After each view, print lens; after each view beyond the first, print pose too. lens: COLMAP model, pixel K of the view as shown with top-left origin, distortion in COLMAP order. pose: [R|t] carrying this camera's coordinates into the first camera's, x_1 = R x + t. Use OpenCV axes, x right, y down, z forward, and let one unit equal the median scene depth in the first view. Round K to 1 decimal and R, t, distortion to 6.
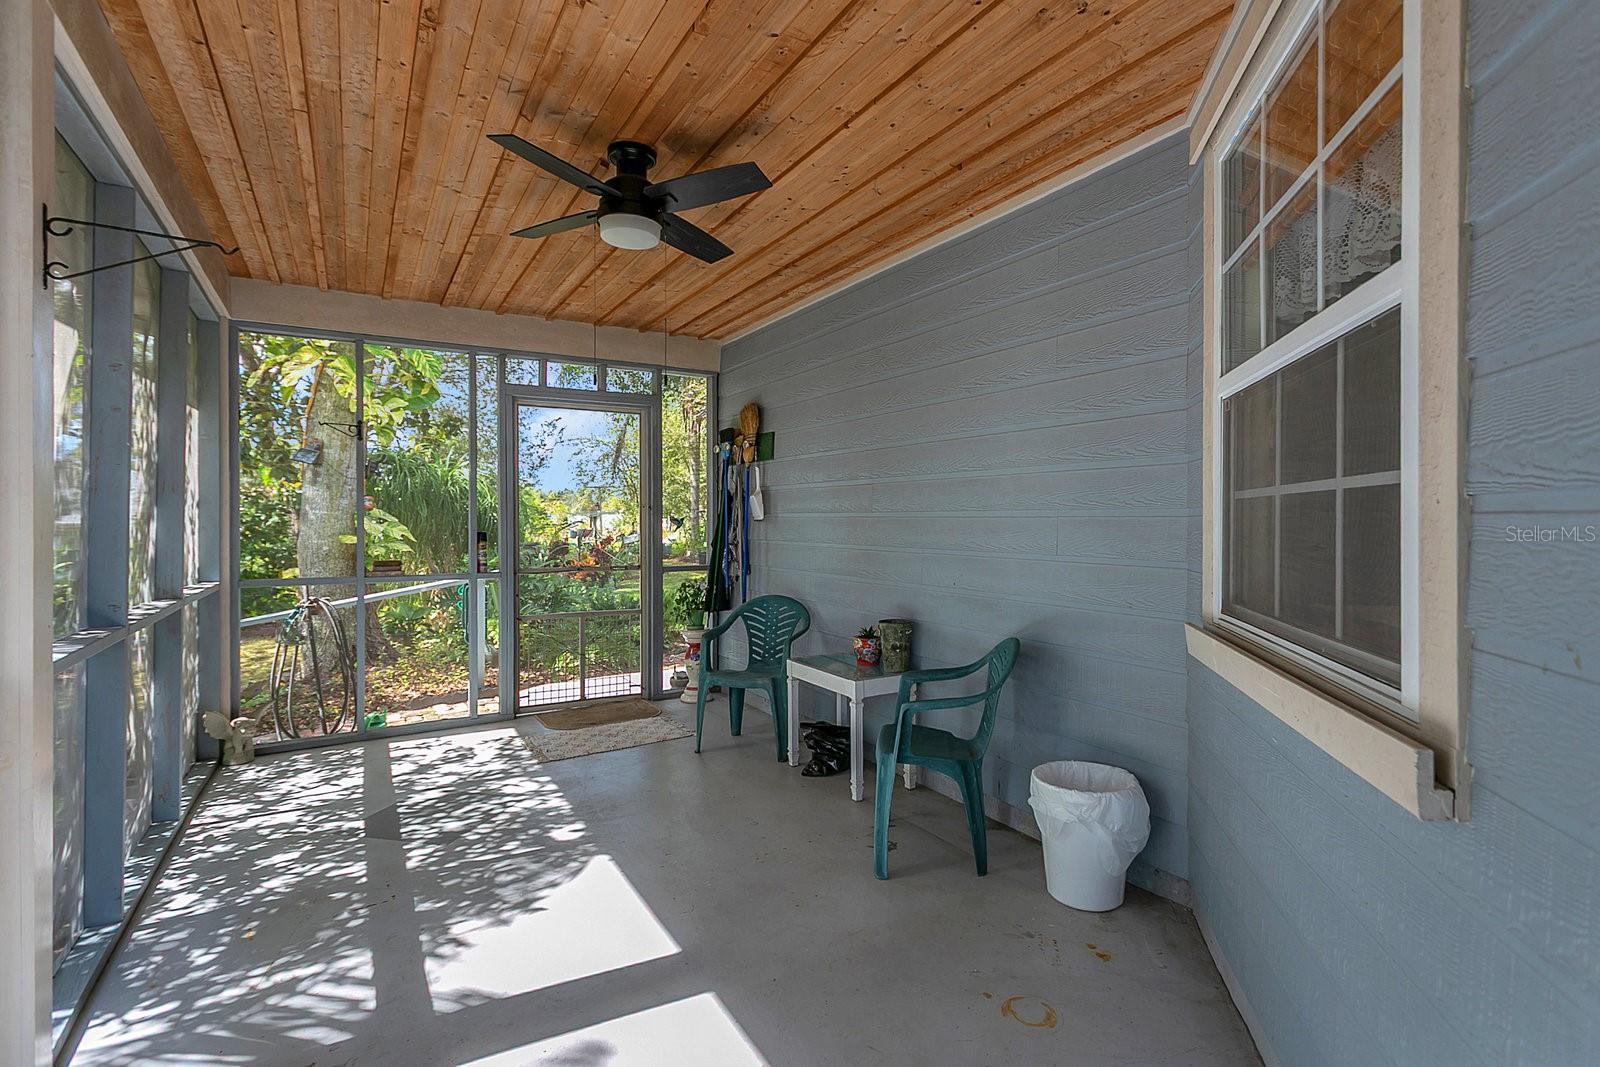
lens RADIAL K [[815.0, 0, 800.0], [0, 815.0, 533.5], [0, 0, 1]] dist [-0.022030, 0.000653]
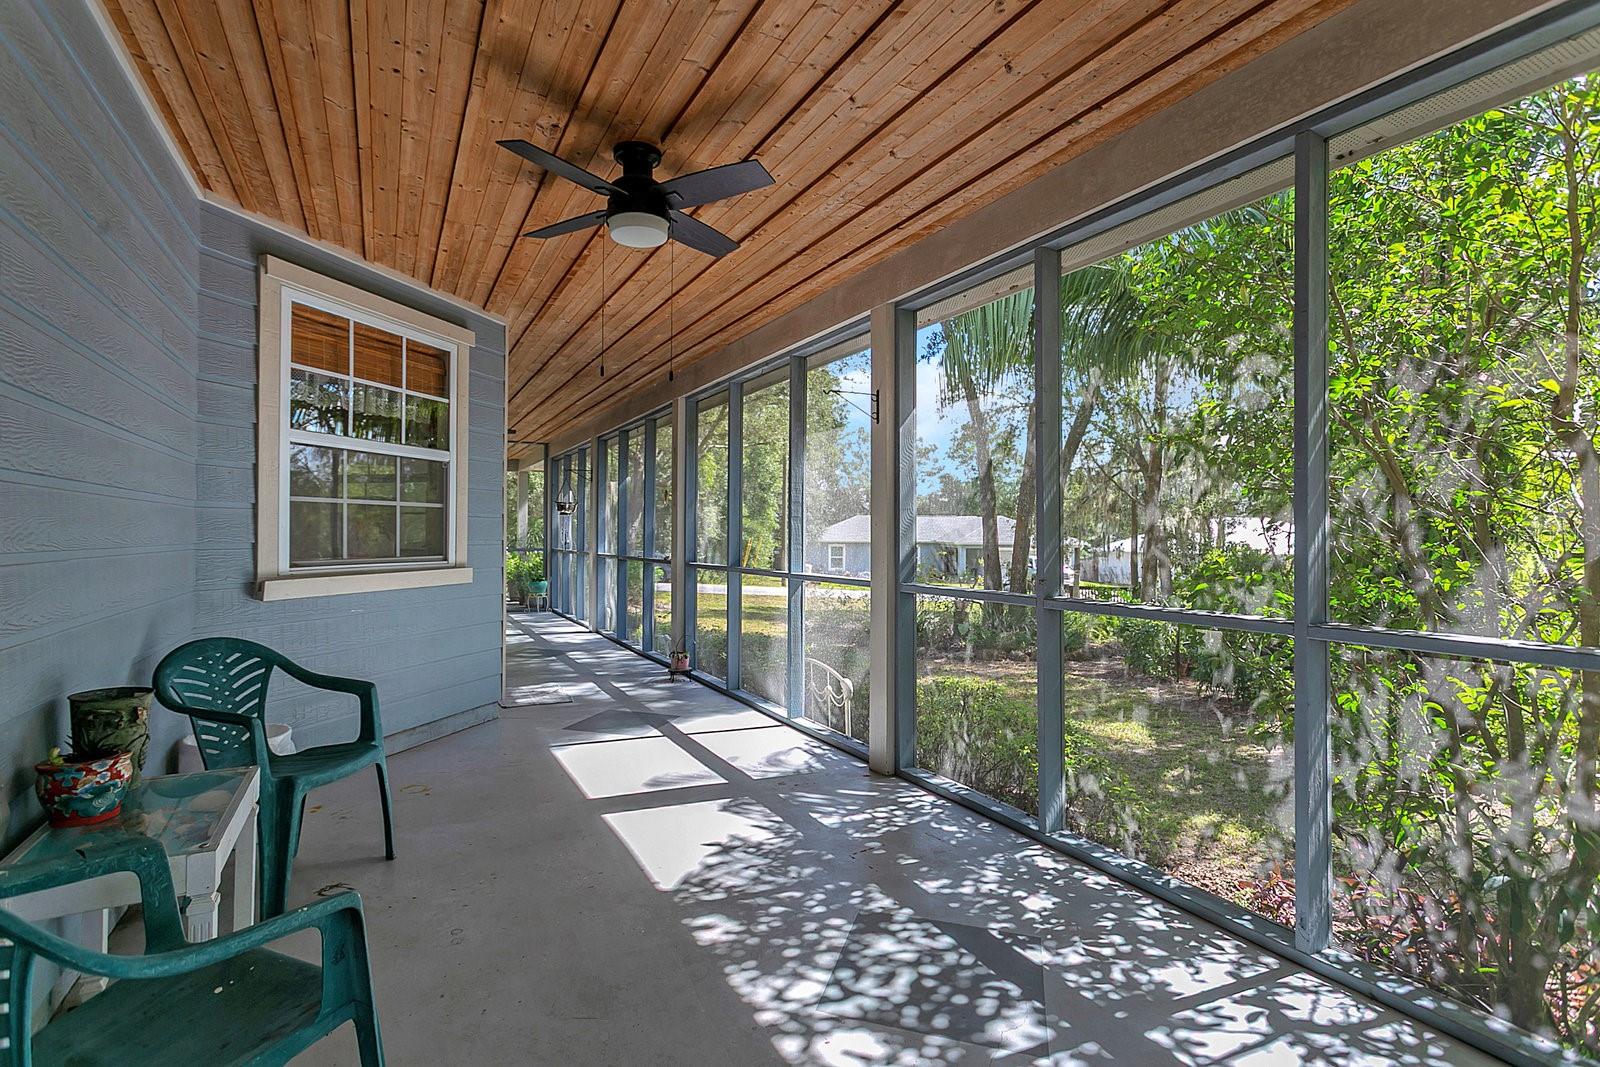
lens RADIAL K [[815.0, 0, 800.0], [0, 815.0, 533.5], [0, 0, 1]] dist [-0.022030, 0.000653]
pose [[-0.999700, -0.007123, 0.023445, -0.362803], [-0.006785, 0.999872, 0.014467, -0.001658], [-0.023545, 0.014303, -0.999620, 1.660376]]
